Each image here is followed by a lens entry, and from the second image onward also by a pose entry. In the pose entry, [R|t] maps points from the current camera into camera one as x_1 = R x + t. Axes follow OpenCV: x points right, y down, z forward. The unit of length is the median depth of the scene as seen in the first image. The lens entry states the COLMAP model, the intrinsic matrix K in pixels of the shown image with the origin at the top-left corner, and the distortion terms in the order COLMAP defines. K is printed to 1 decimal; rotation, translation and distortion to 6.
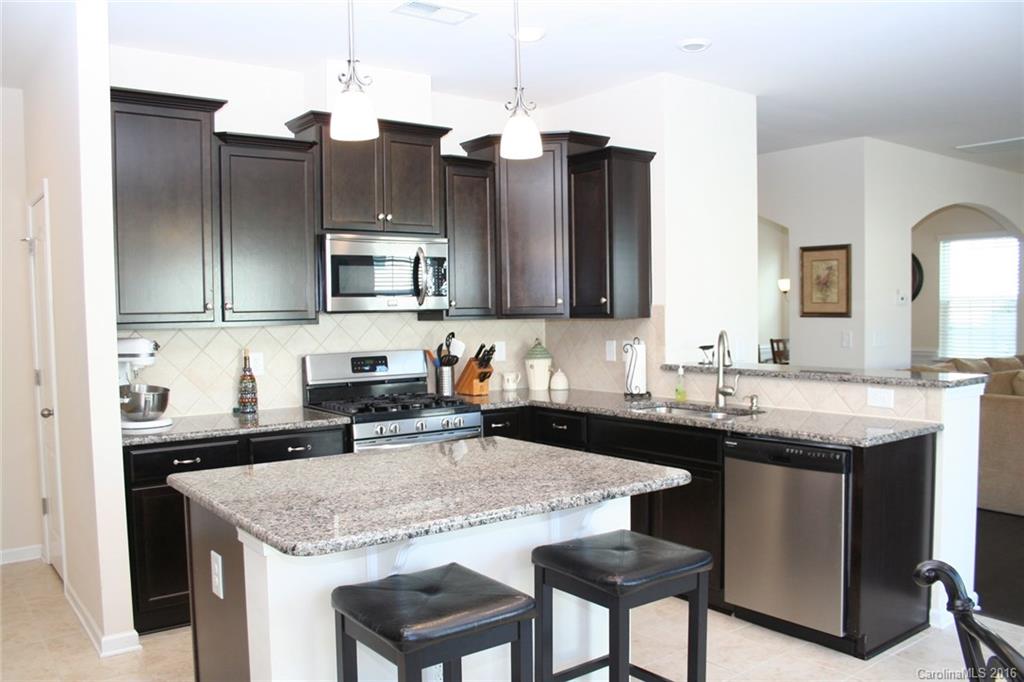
lens RADIAL K [[874.6, 0, 514.0], [0, 874.6, 355.2], [0, 0, 1]] dist [-0.177912, 0.163595]
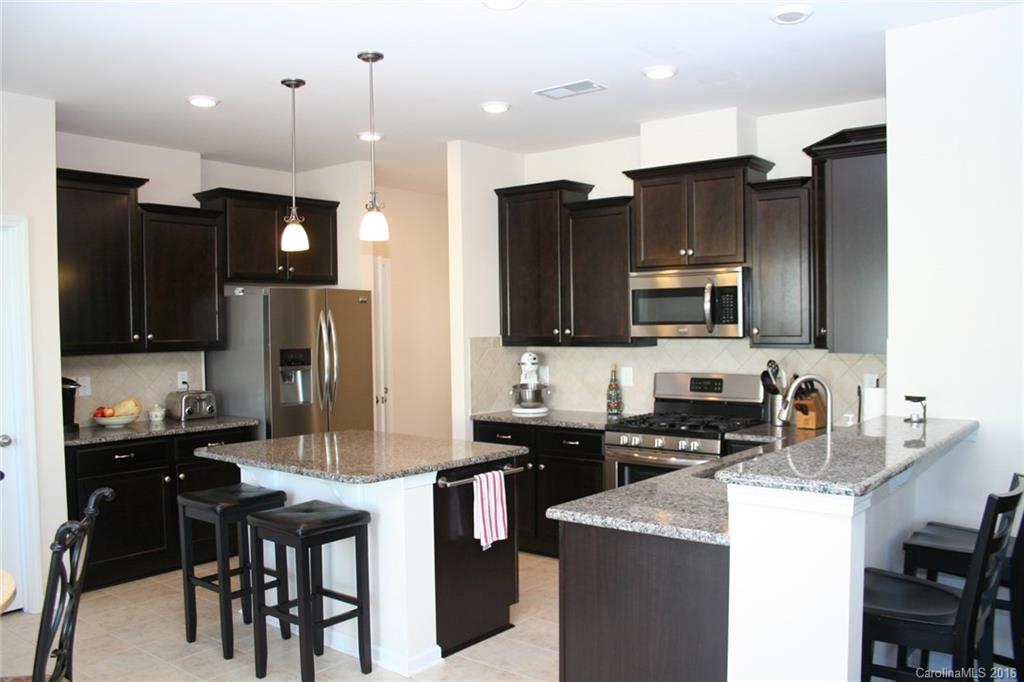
lens RADIAL K [[874.6, 0, 514.0], [0, 874.6, 355.2], [0, 0, 1]] dist [-0.177912, 0.163595]
pose [[0.237552, 0.045557, -0.970306, 0.877617], [-0.061617, 0.997595, 0.031753, -0.049645], [0.969419, 0.052244, 0.239787, 0.525346]]
